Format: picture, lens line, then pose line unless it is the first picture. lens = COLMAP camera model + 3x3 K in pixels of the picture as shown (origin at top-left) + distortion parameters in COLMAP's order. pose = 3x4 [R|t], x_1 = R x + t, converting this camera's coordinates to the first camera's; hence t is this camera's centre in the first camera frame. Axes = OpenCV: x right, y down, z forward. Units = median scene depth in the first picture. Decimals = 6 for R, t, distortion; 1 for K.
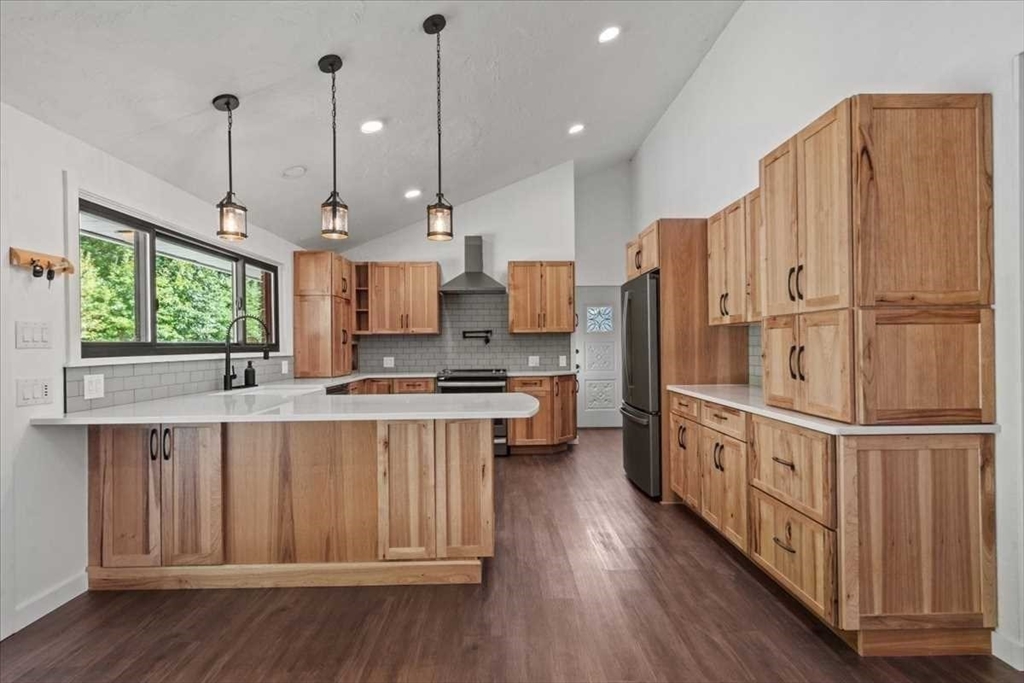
lens RADIAL K [[519.6, 0, 515.1], [0, 519.6, 343.9], [0, 0, 1]] dist [-0.015740, 0.000859]
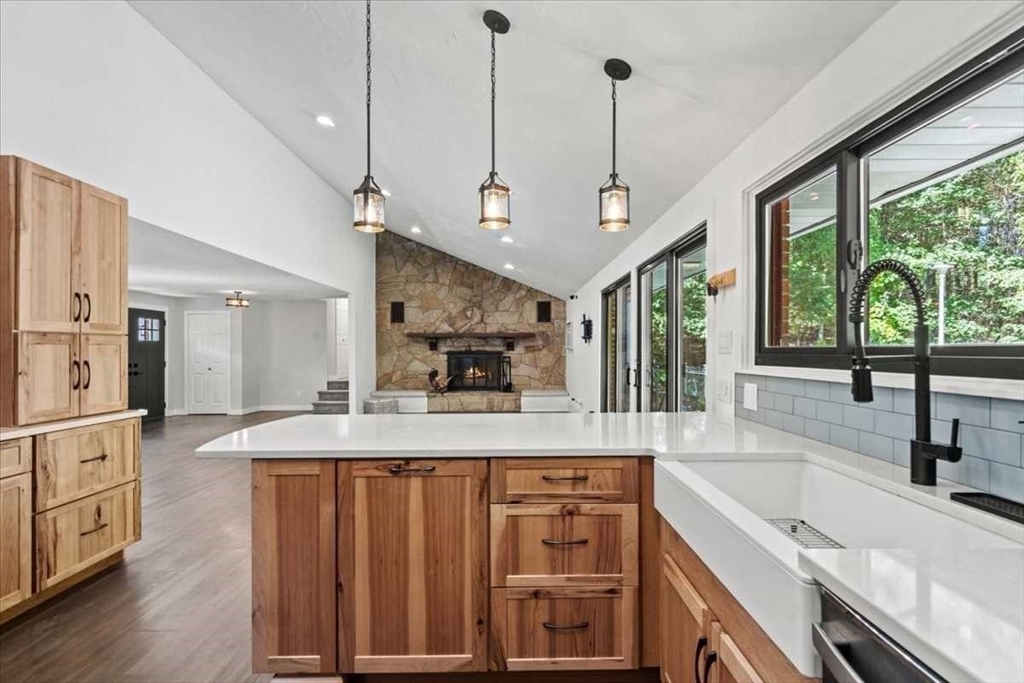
lens RADIAL K [[496.2, 0, 522.3], [0, 496.2, 349.5], [0, 0, 1]] dist [-0.003479, -0.000747]
pose [[-0.999878, 0.013557, 0.007760, -0.268905], [0.013514, 0.999893, -0.005563, -0.000937], [-0.007834, -0.005458, -0.999954, 1.219379]]
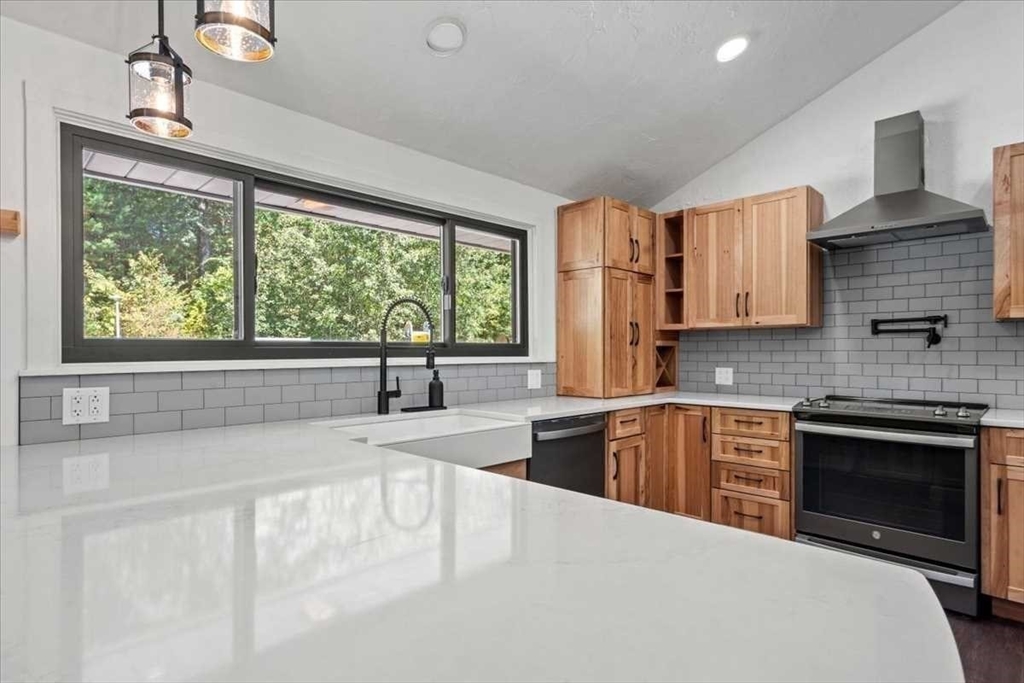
lens RADIAL K [[519.6, 0, 507.6], [0, 519.6, 354.2], [0, 0, 1]] dist [-0.015740, 0.000859]
pose [[0.686253, 0.013186, -0.727243, 0.027830], [-0.003178, 0.999880, 0.015129, 0.002845], [0.727356, -0.008071, 0.686213, 0.611820]]
